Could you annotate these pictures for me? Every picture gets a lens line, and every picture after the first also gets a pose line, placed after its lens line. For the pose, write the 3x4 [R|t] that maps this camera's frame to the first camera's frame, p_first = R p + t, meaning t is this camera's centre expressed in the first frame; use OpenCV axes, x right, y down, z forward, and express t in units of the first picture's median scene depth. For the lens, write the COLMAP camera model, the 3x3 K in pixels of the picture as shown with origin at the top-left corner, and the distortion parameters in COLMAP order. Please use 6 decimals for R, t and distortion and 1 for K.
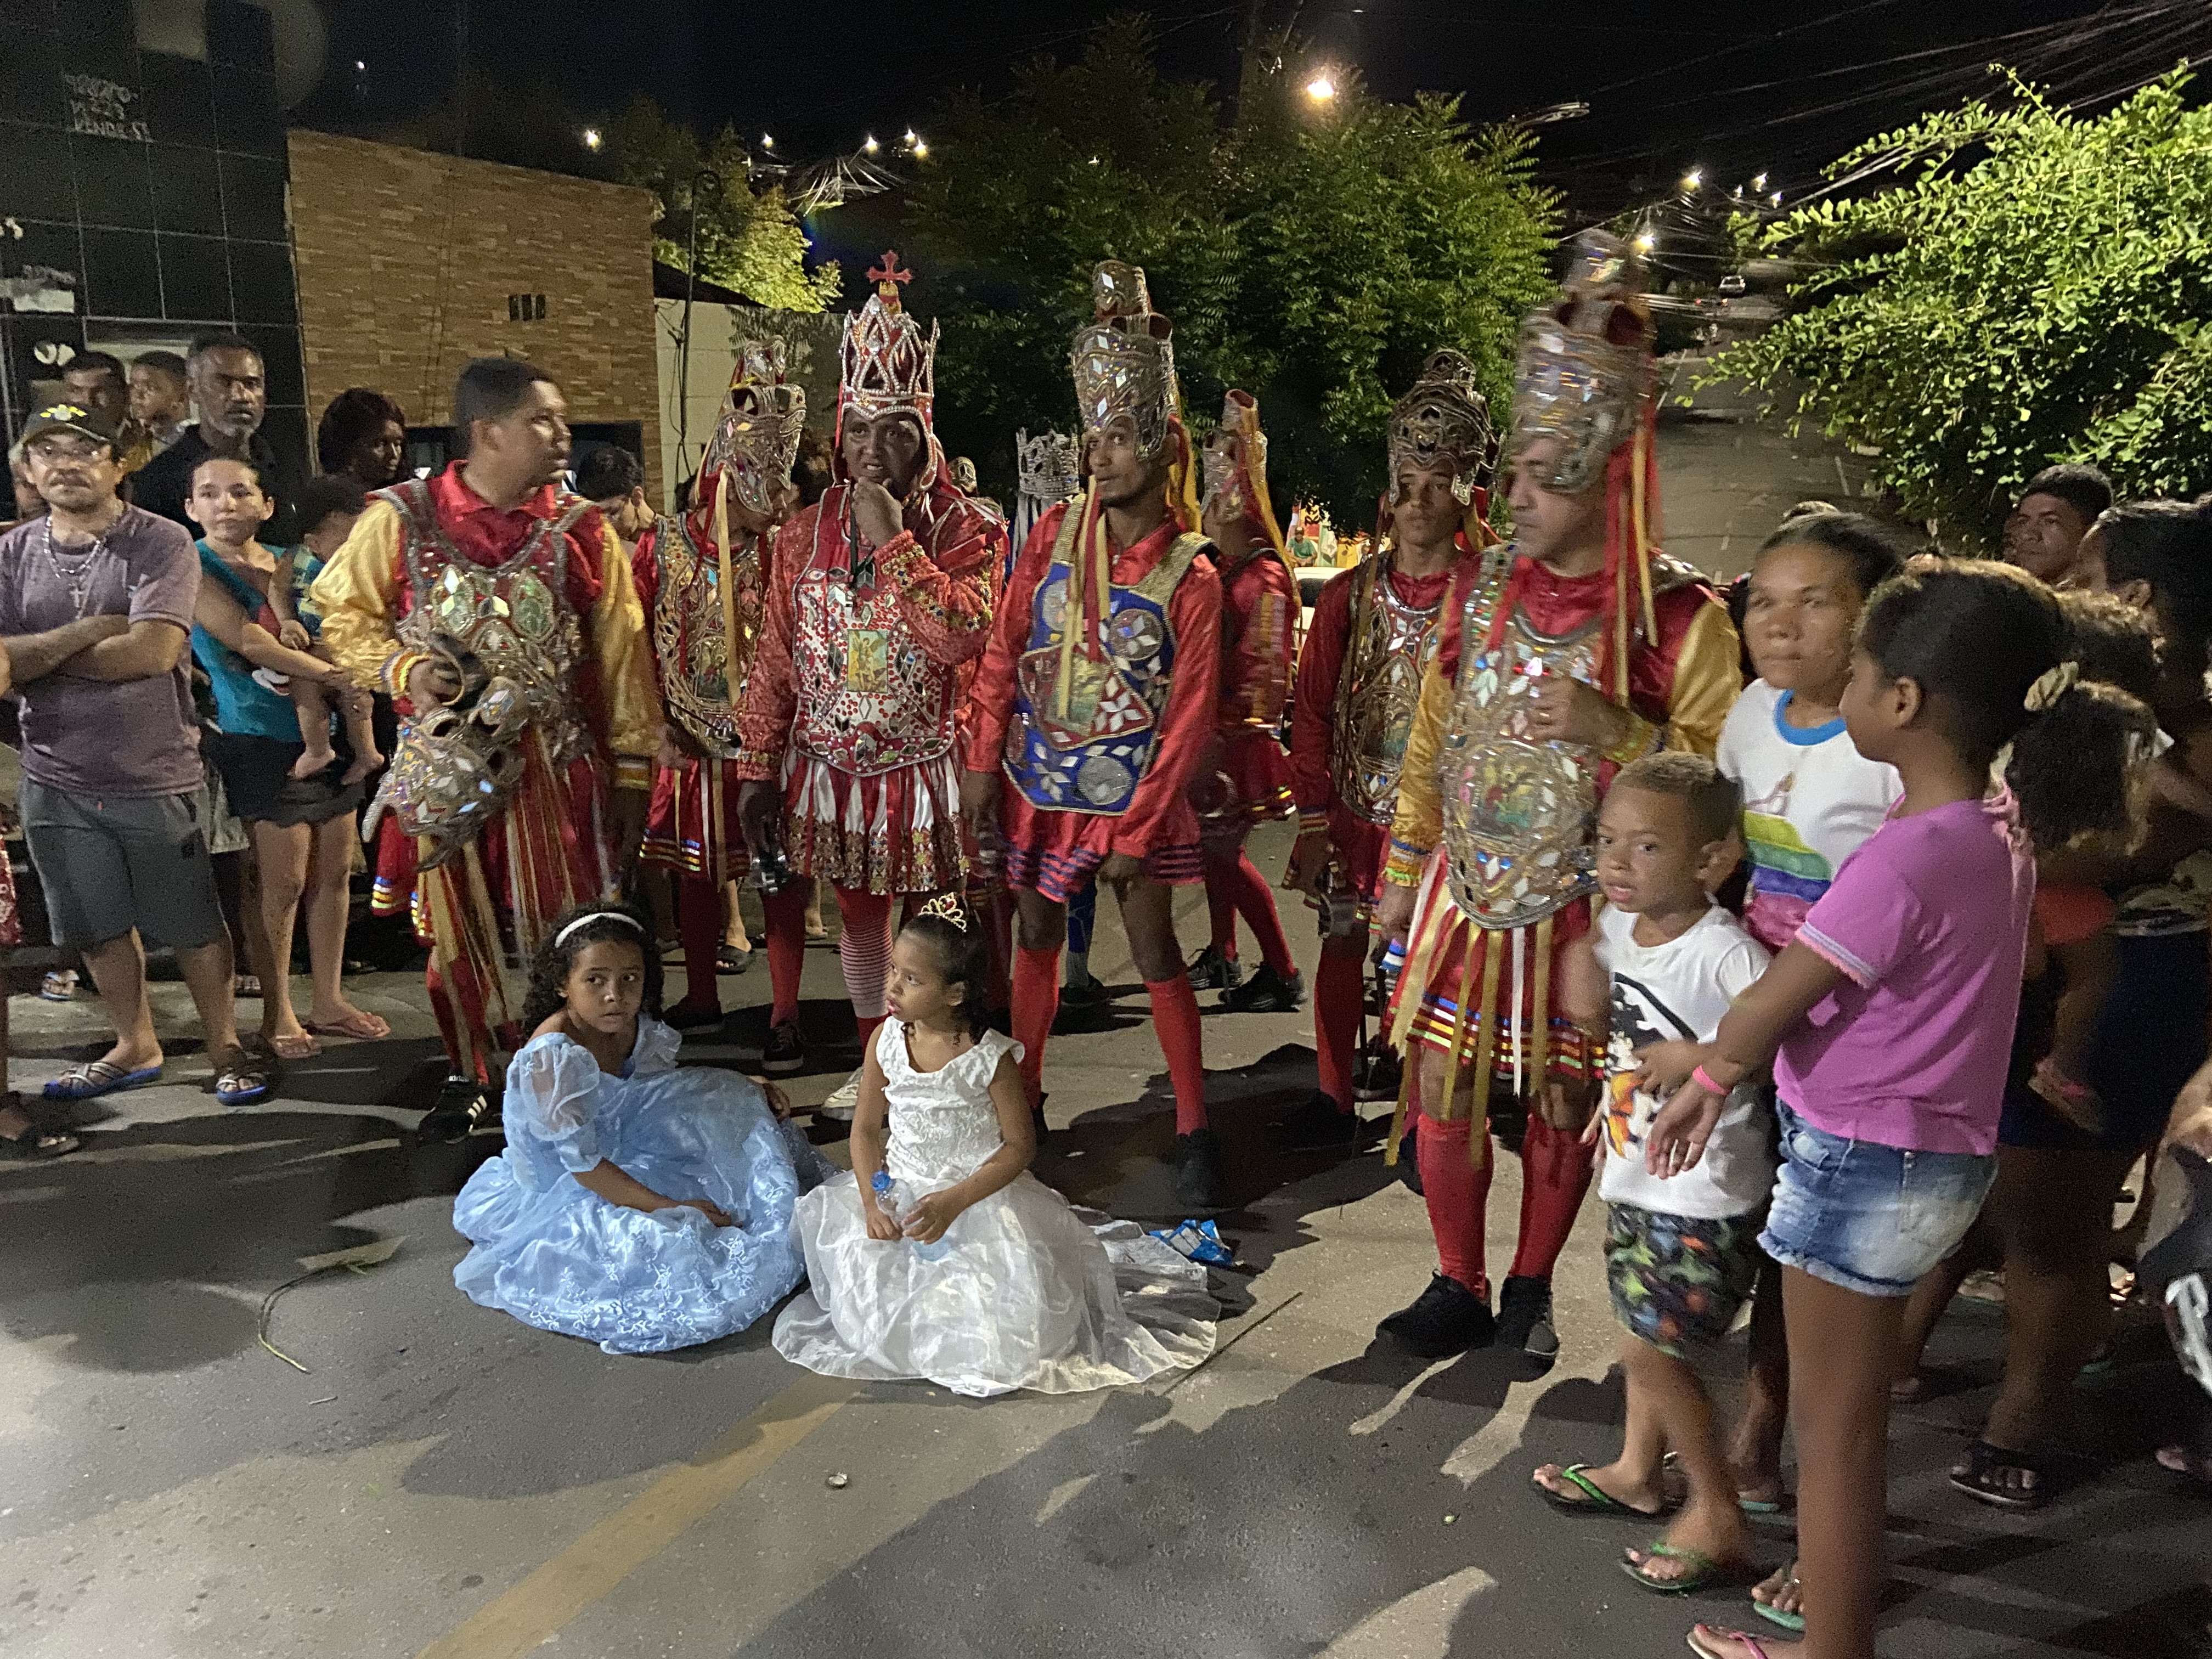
lens RADIAL K [[1640.8, 0, 1090.6], [0, 1640.8, 835.4], [0, 0, 1]] dist [0.113686, -0.137782]
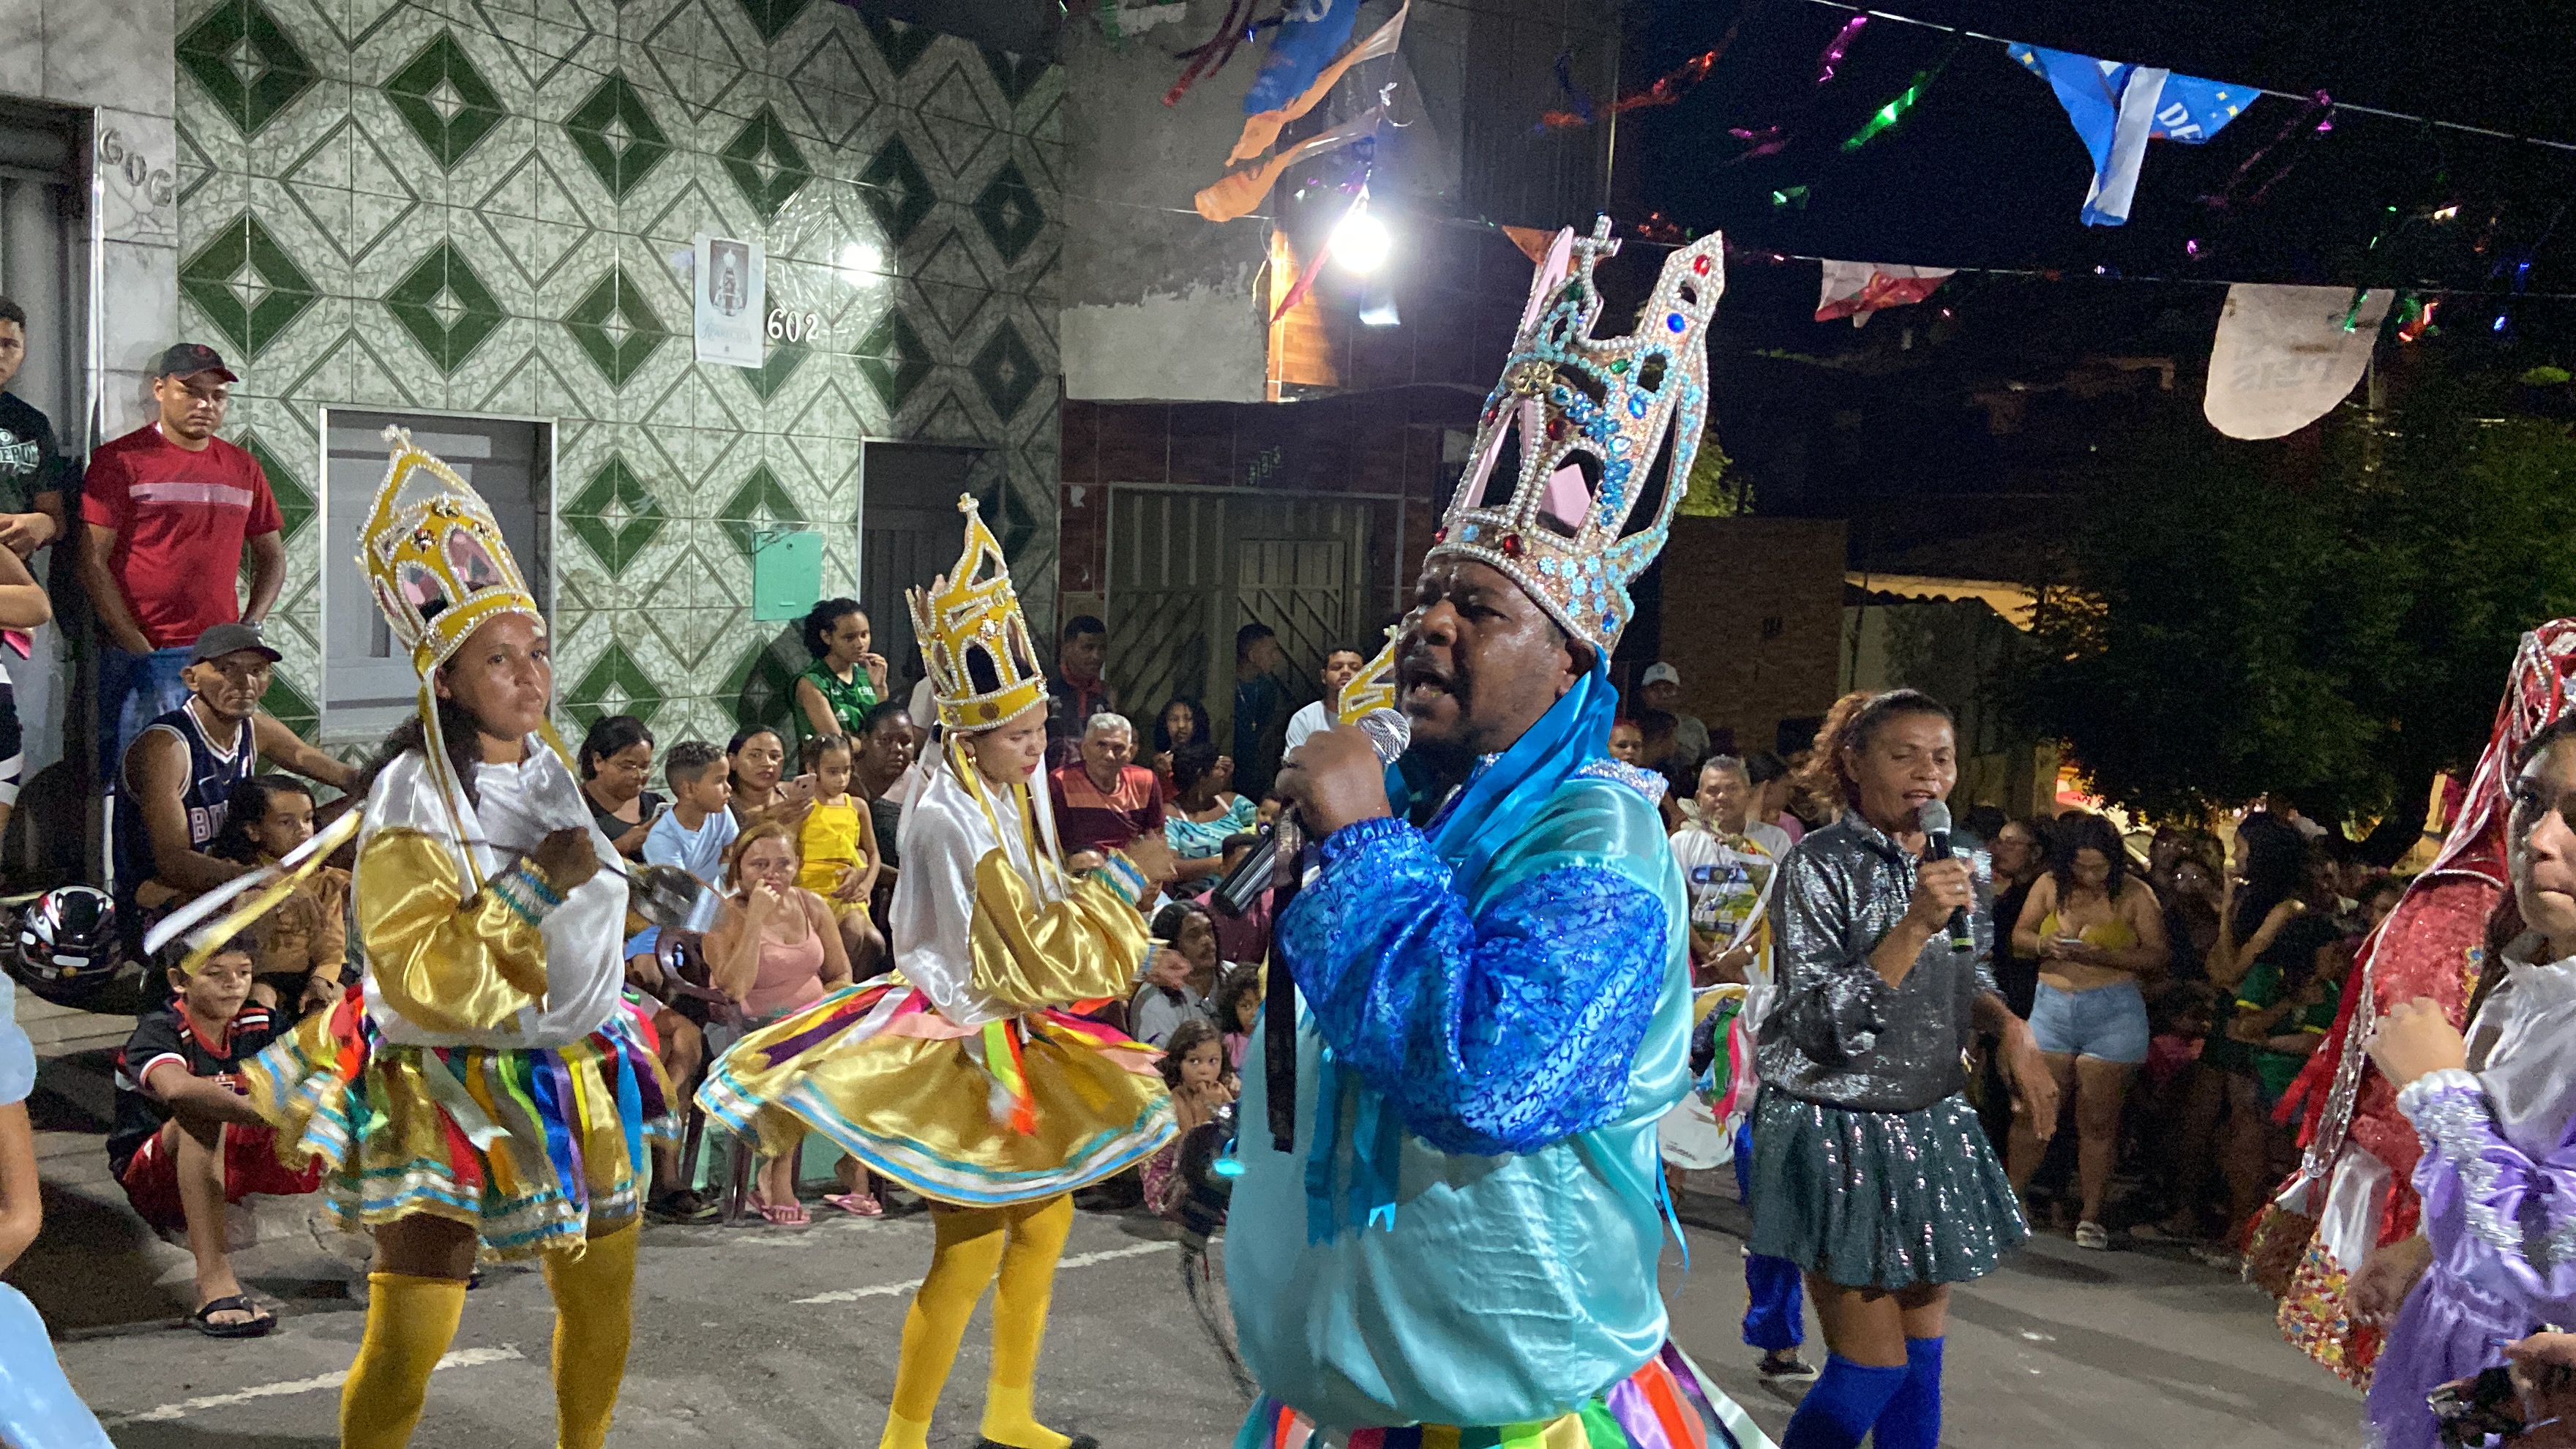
lens RADIAL K [[2183.8, 0, 1291.3], [0, 2183.8, 690.5], [0, 0, 1]] dist [0.117798, -0.140067]
pose [[0.967922, 0.030149, -0.249437, -0.269826], [-0.078616, 0.979266, -0.186703, 0.044907], [0.238637, 0.200324, 0.950223, -0.541679]]
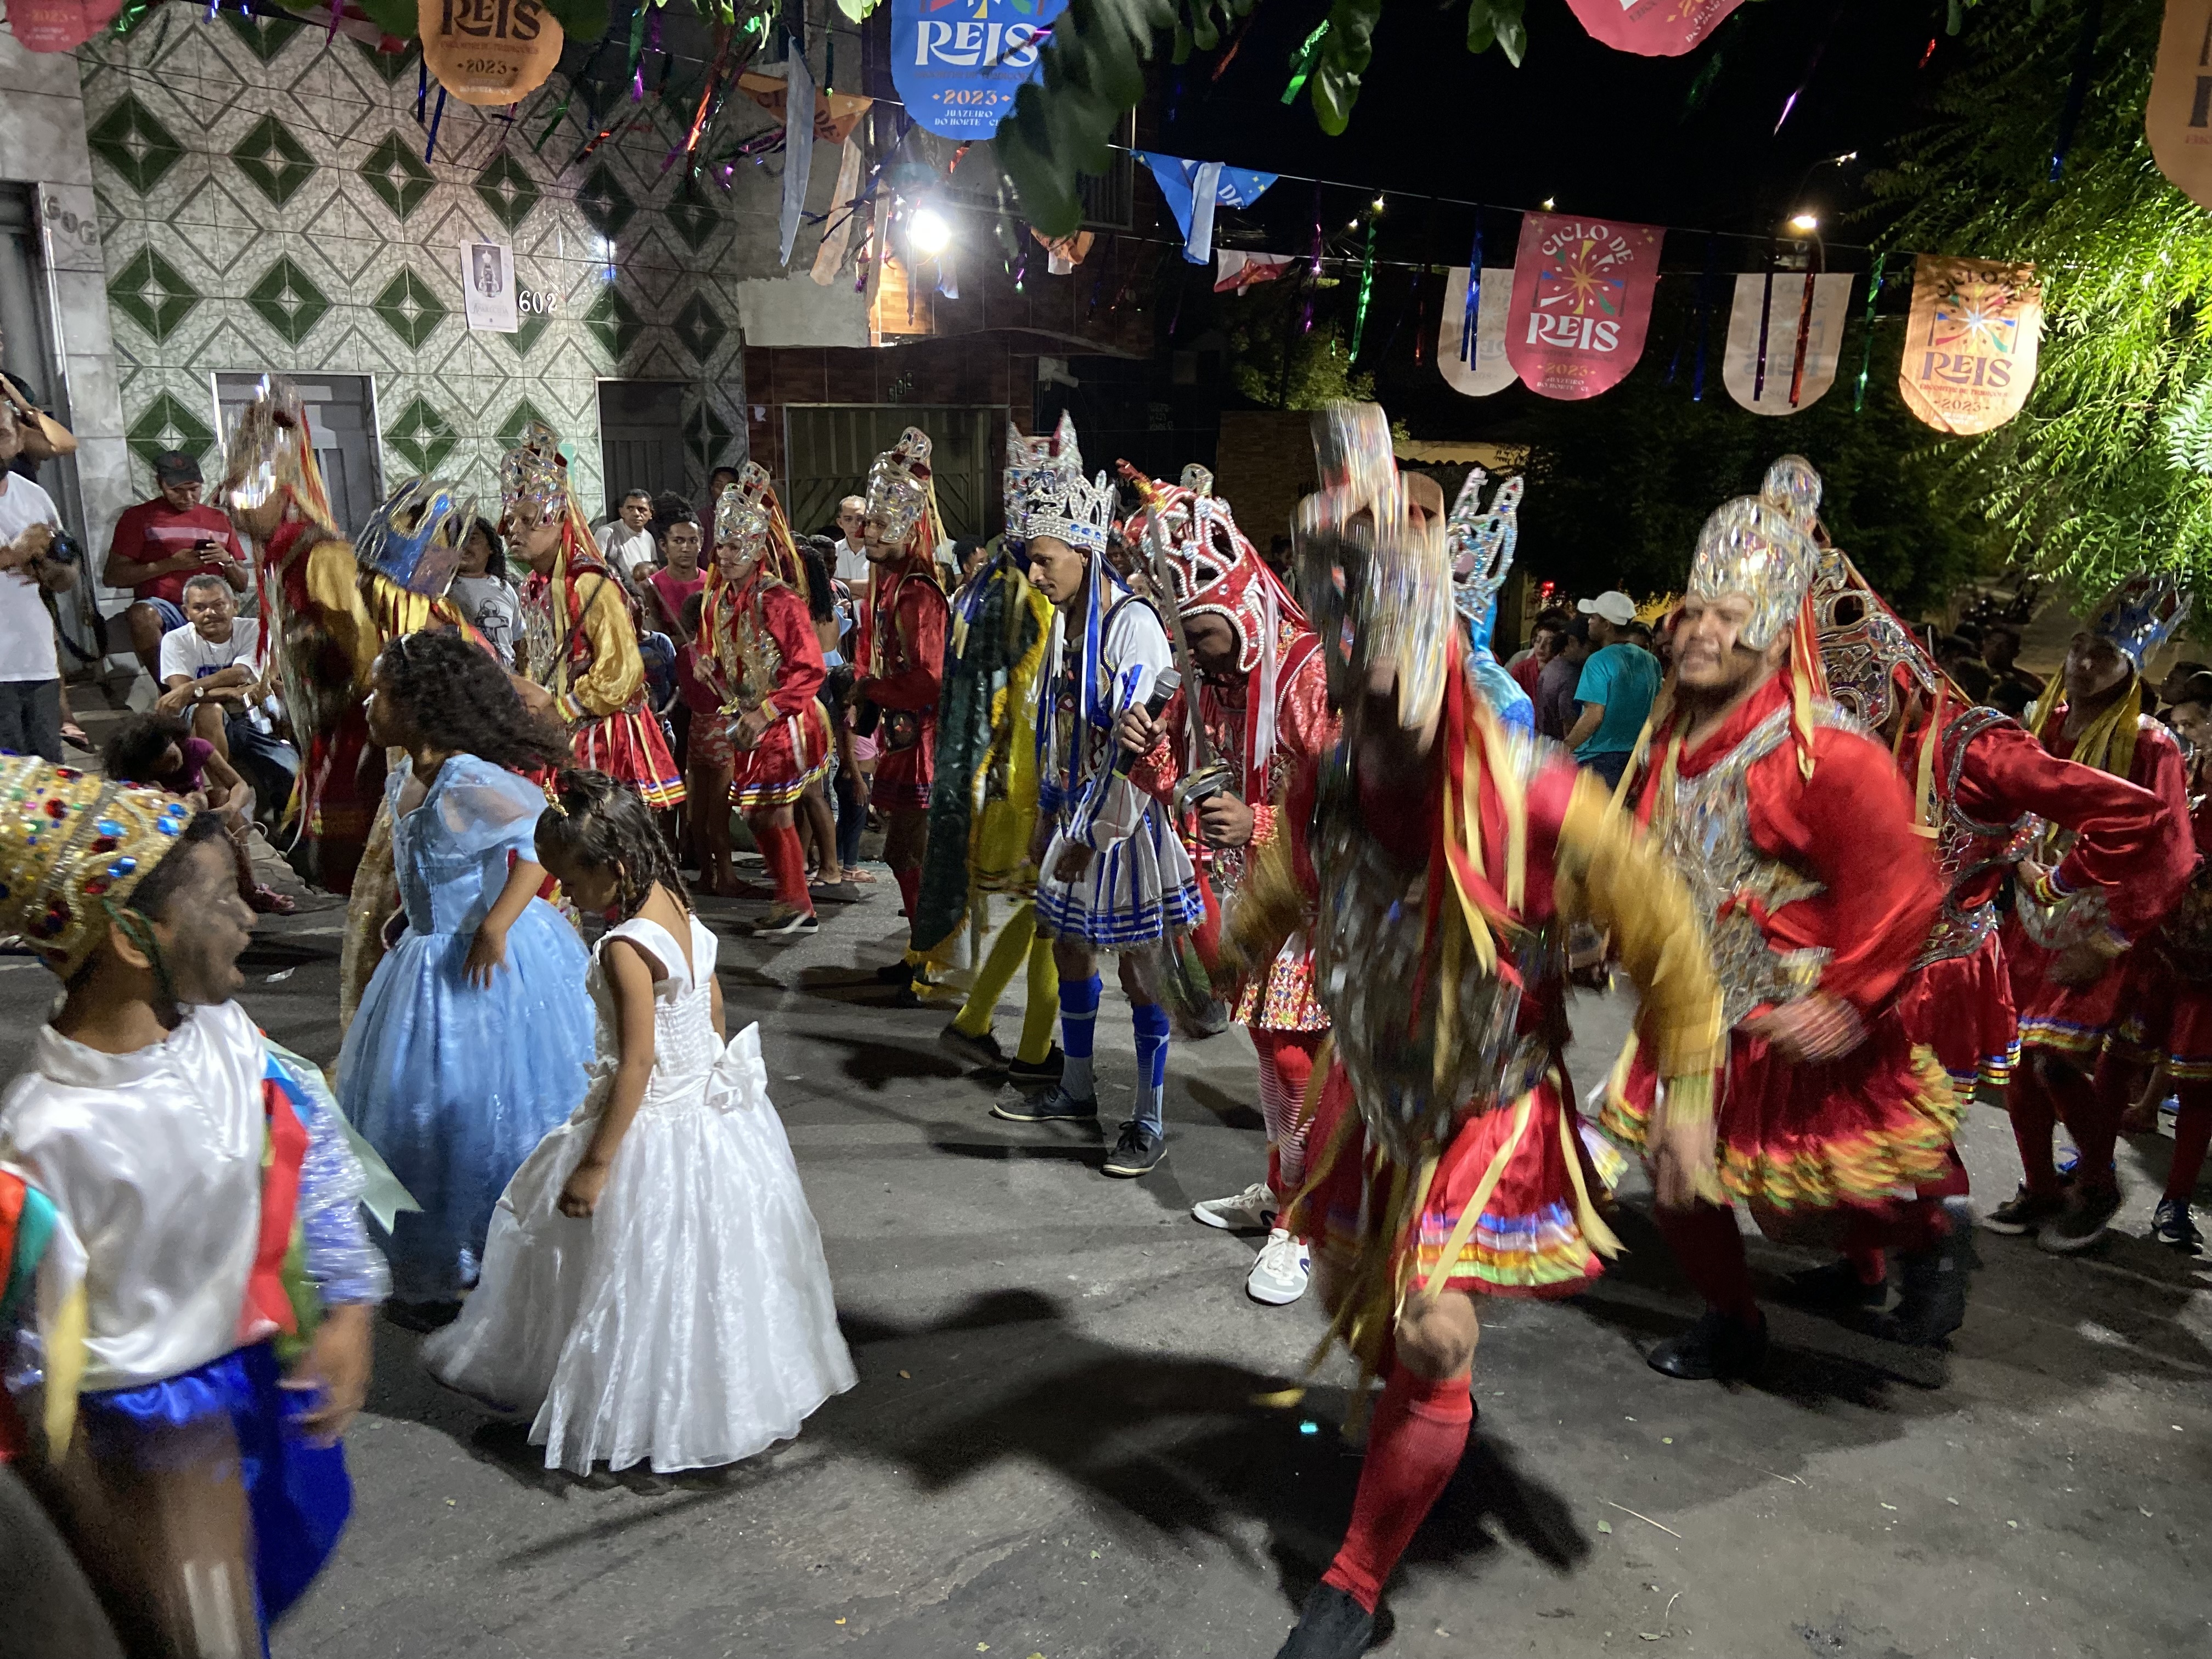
lens RADIAL K [[1640.8, 0, 1117.5], [0, 1640.8, 812.7], [0, 0, 1]] dist [0.113686, -0.137782]
pose [[0.972444, 0.041068, -0.229489, -0.121877], [-0.048422, 0.998475, -0.026505, 0.065119], [0.228051, 0.036887, 0.972950, -0.651077]]
